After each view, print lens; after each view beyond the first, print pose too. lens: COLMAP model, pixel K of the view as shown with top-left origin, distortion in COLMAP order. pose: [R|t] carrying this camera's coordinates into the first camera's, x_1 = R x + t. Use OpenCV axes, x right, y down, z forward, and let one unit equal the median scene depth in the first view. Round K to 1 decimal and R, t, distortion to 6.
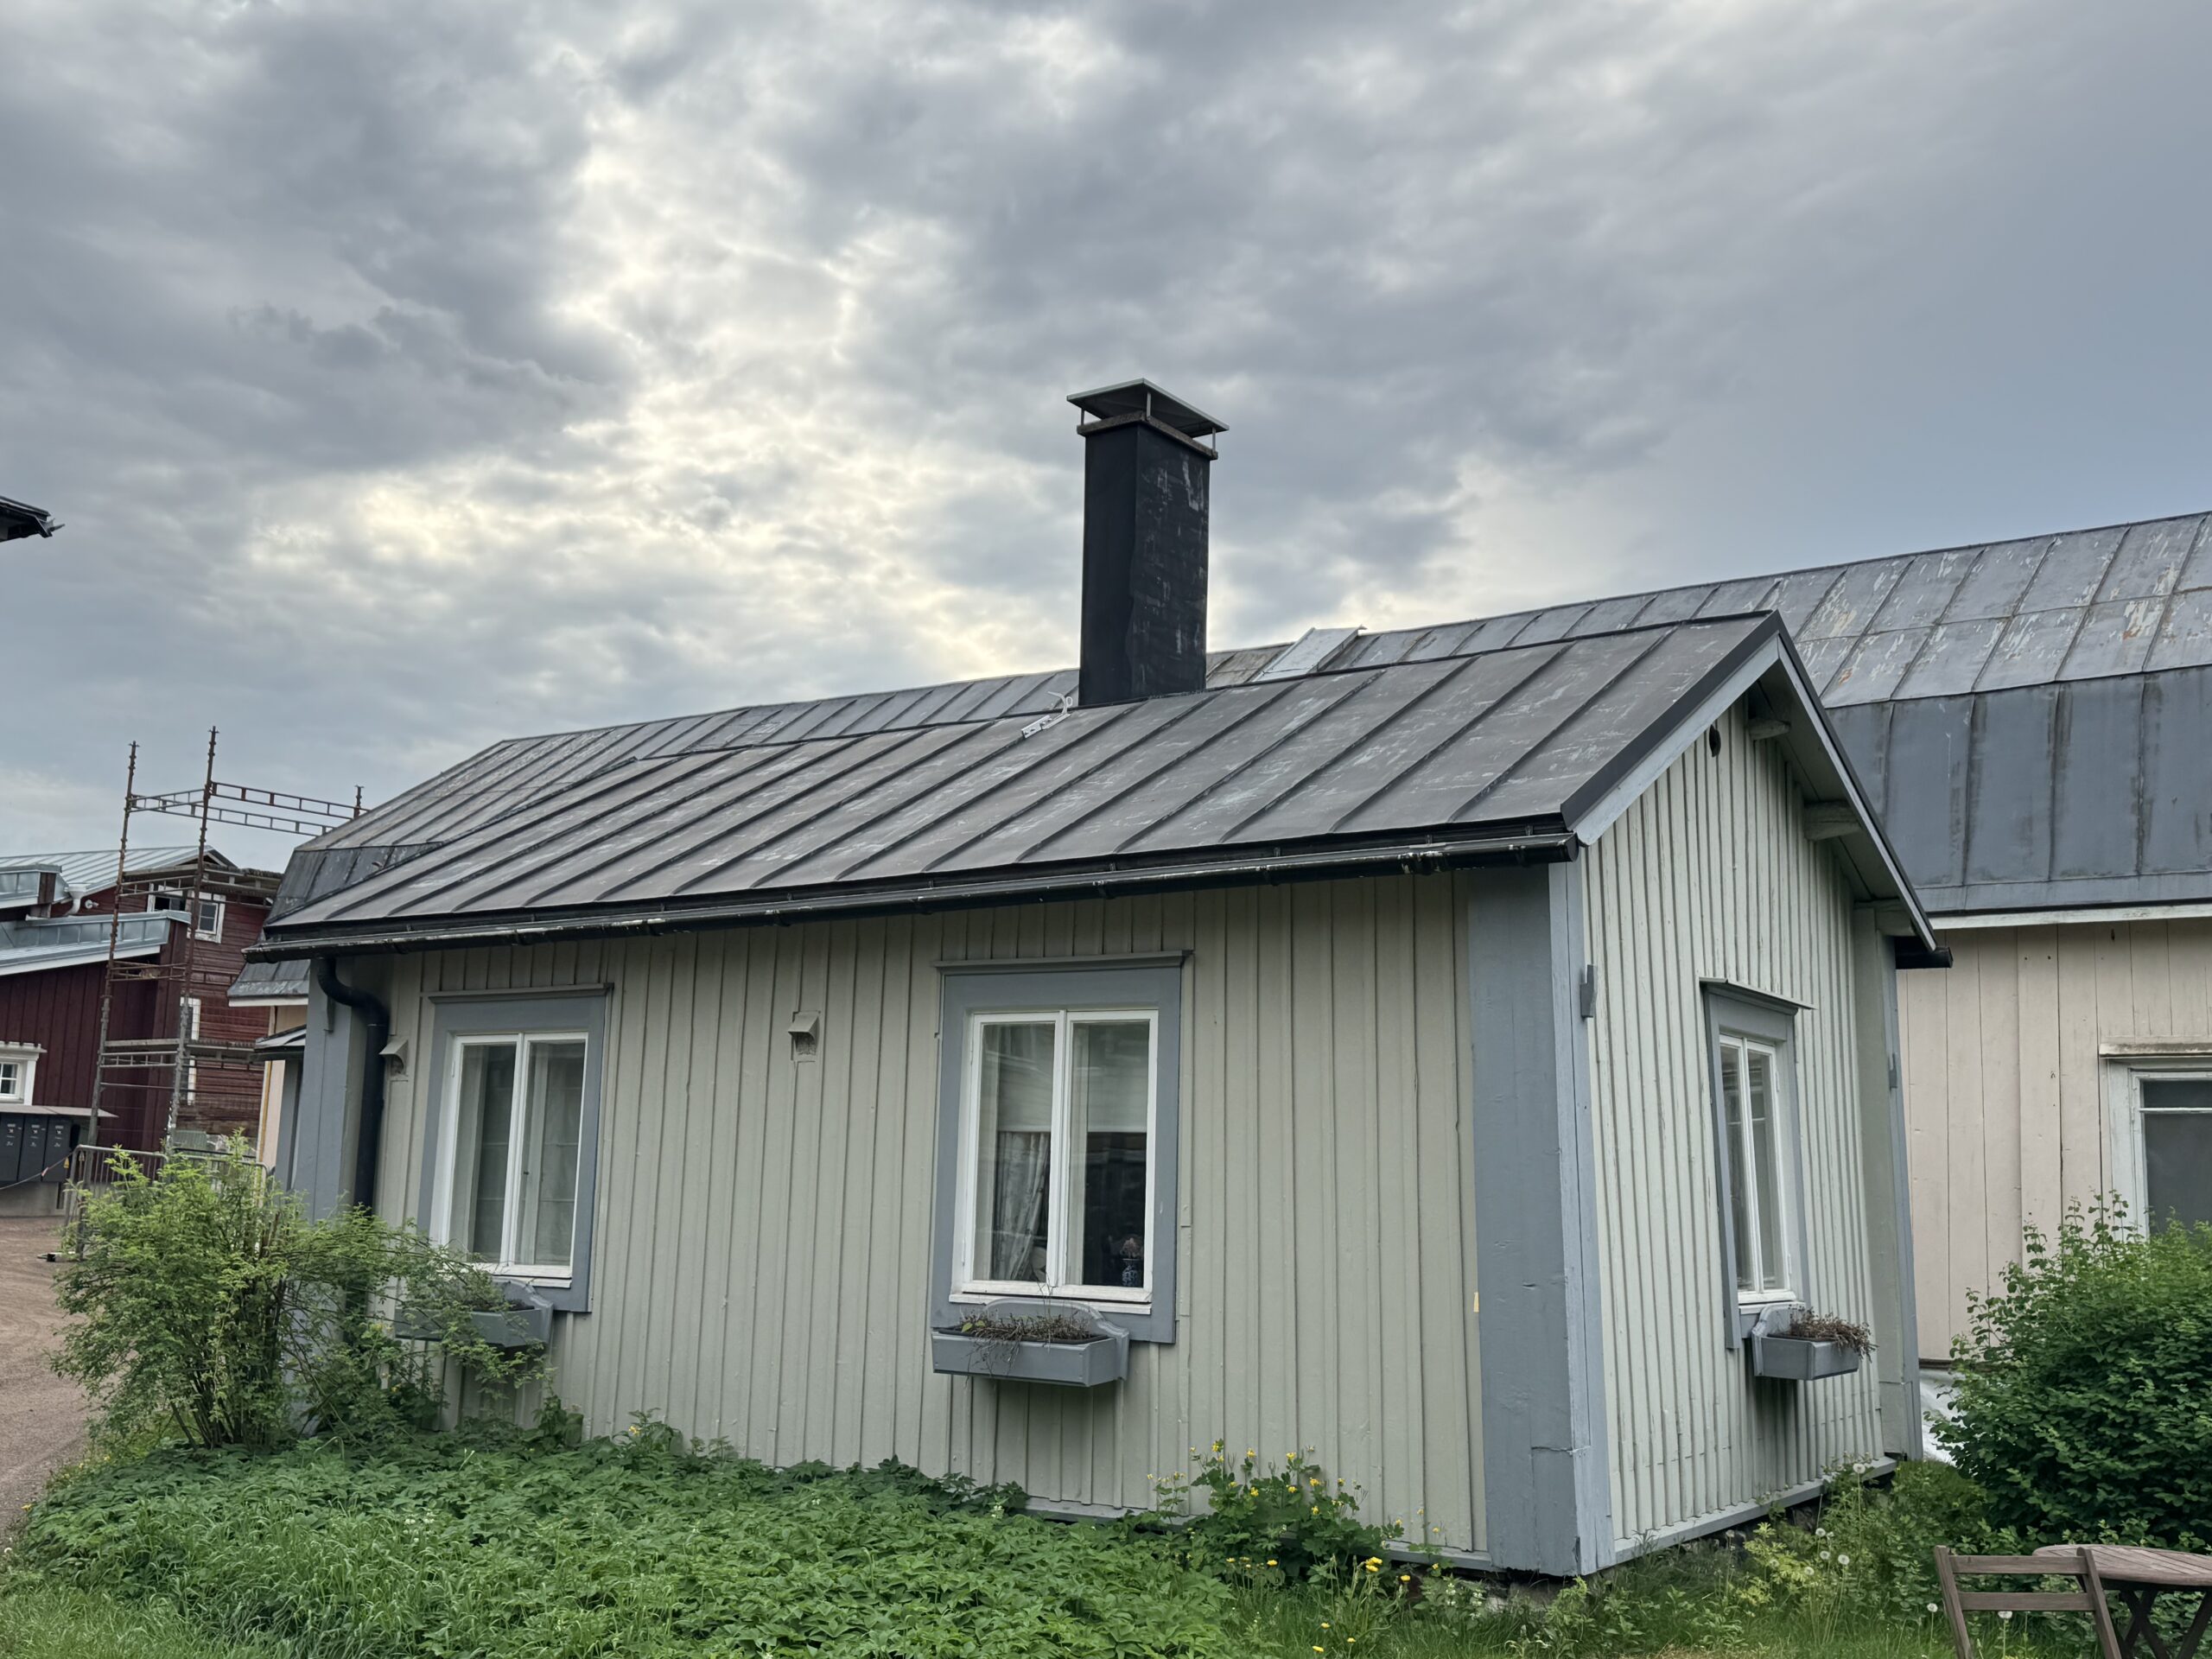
lens RADIAL K [[2218.1, 0, 1094.3], [0, 2218.1, 816.6], [0, 0, 1]] dist [0.049101, 0.000000]
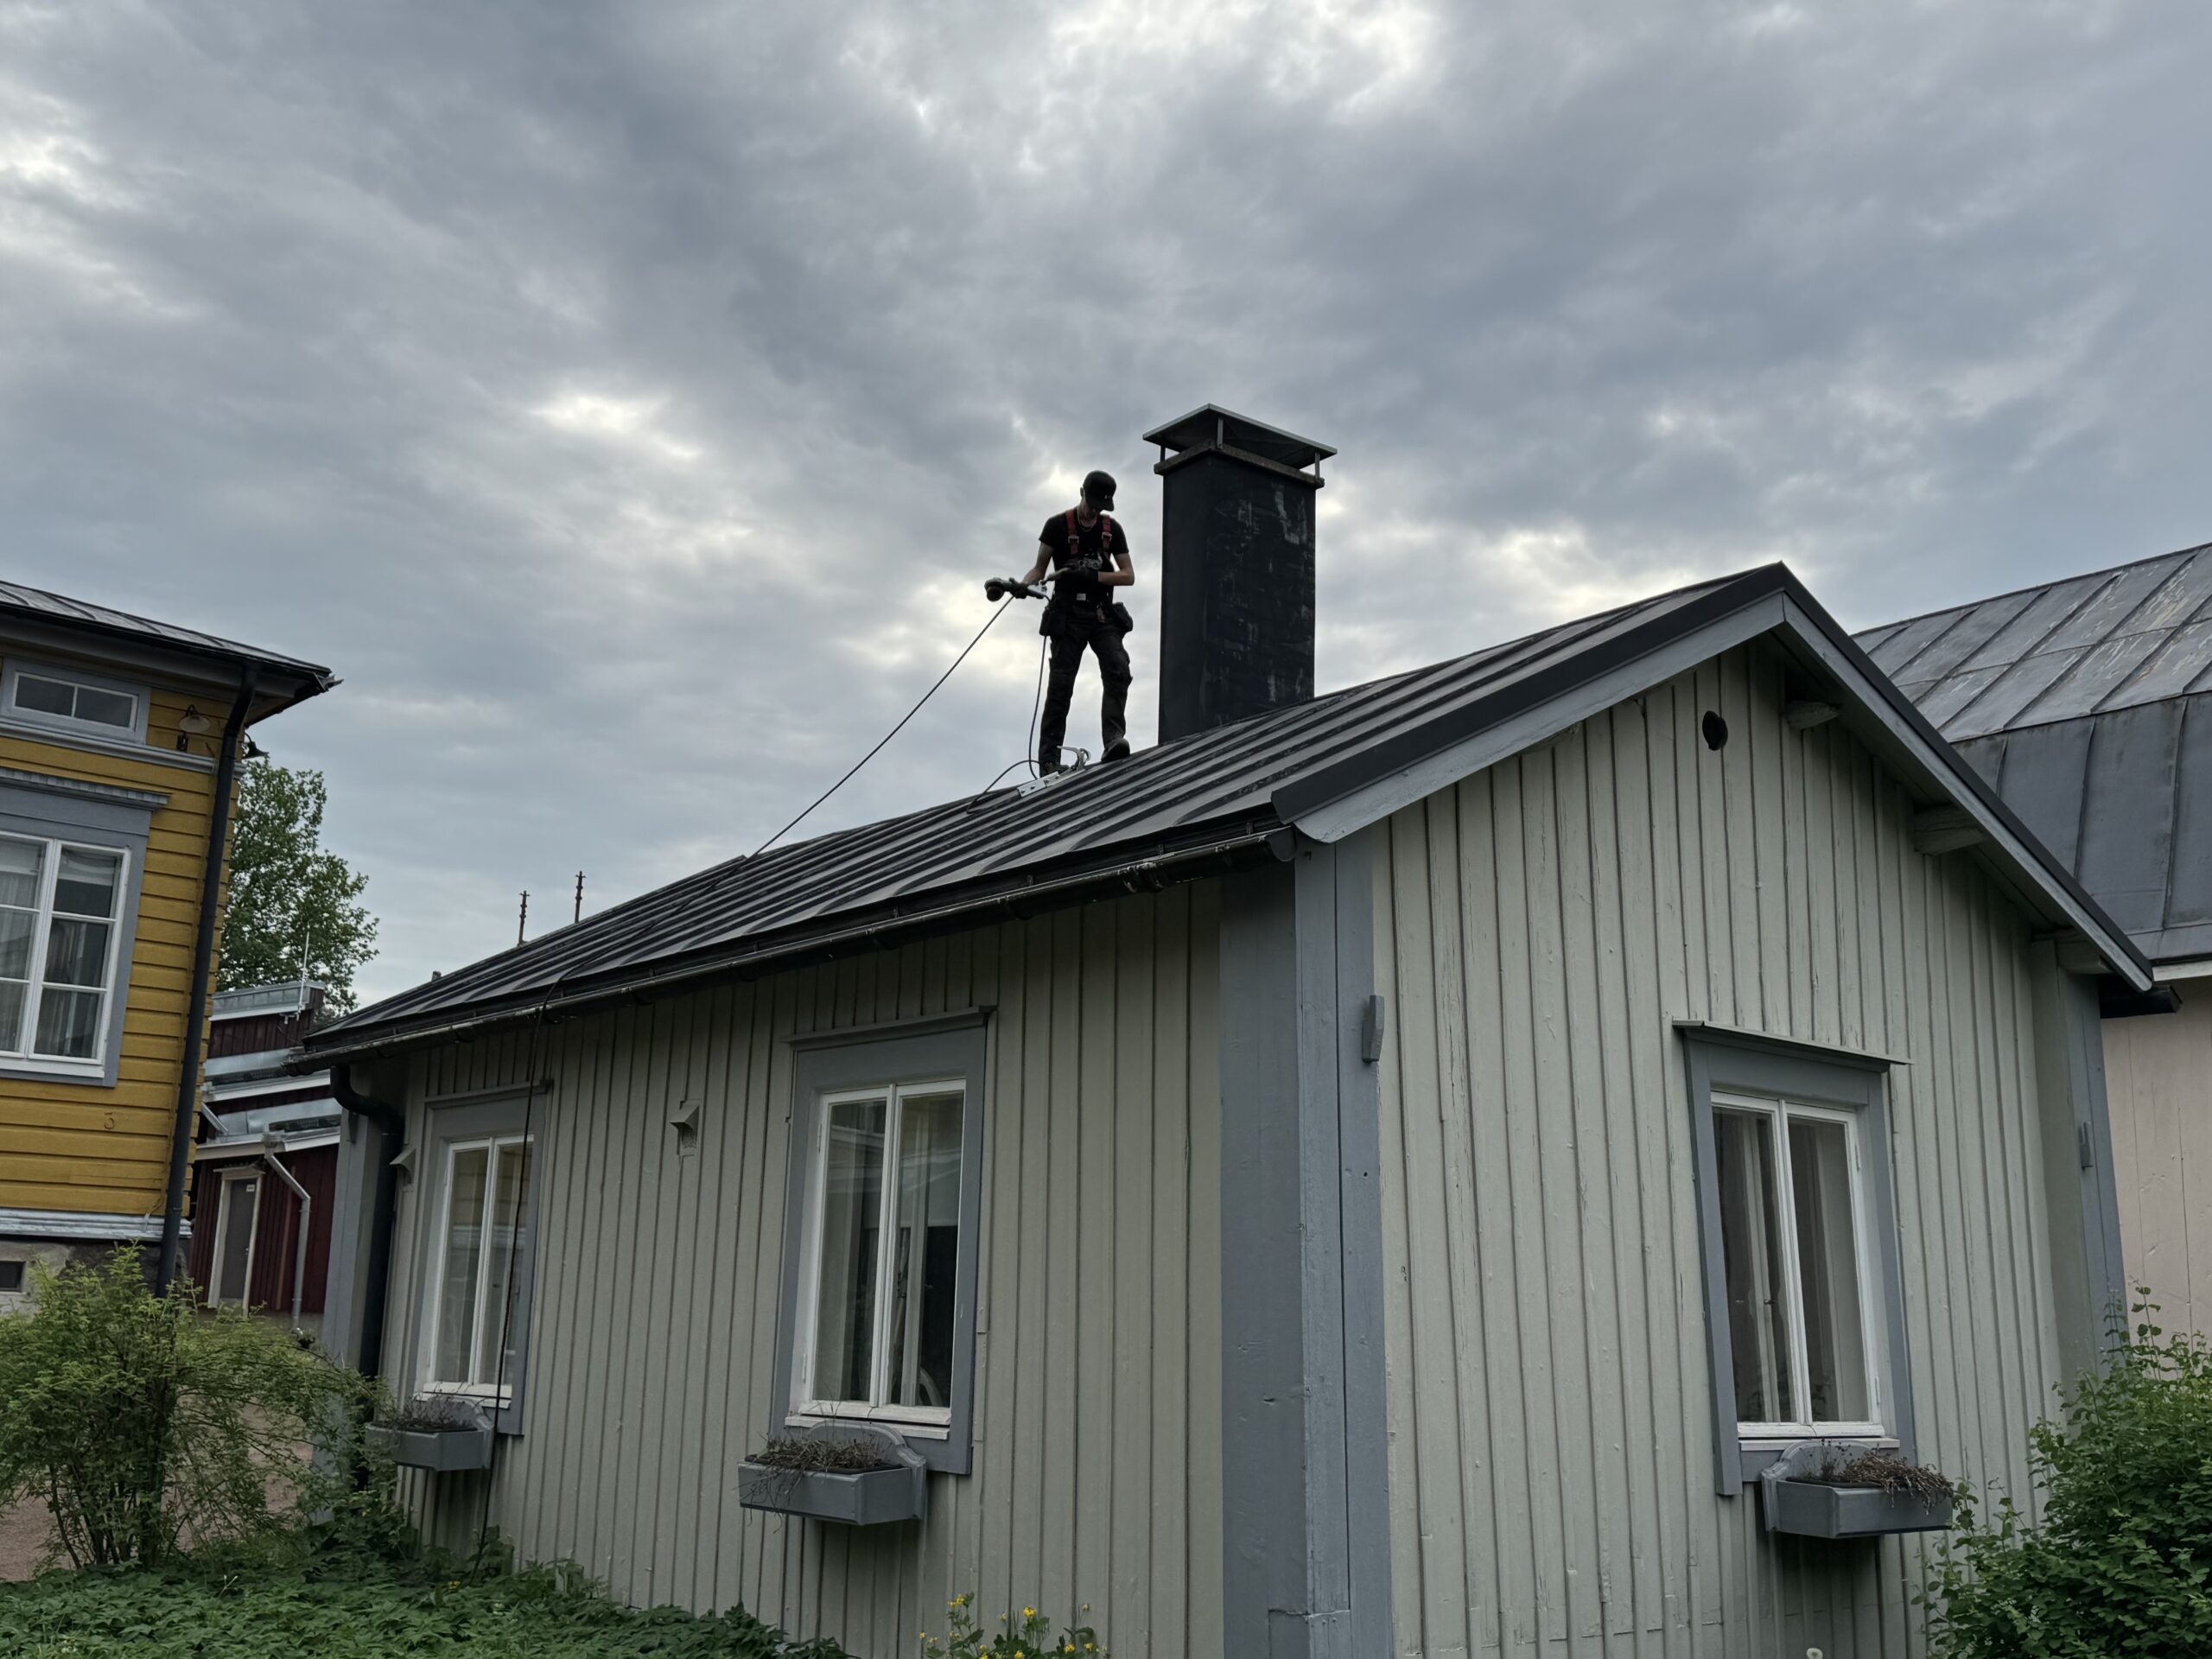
lens RADIAL K [[2218.1, 0, 1102.7], [0, 2218.1, 813.6], [0, 0, 1]] dist [0.049101, 0.000000]
pose [[0.959878, -0.064929, -0.272798, 0.292633], [0.046733, 0.996259, -0.072687, 0.045807], [0.276497, 0.057022, 0.959322, 0.169921]]
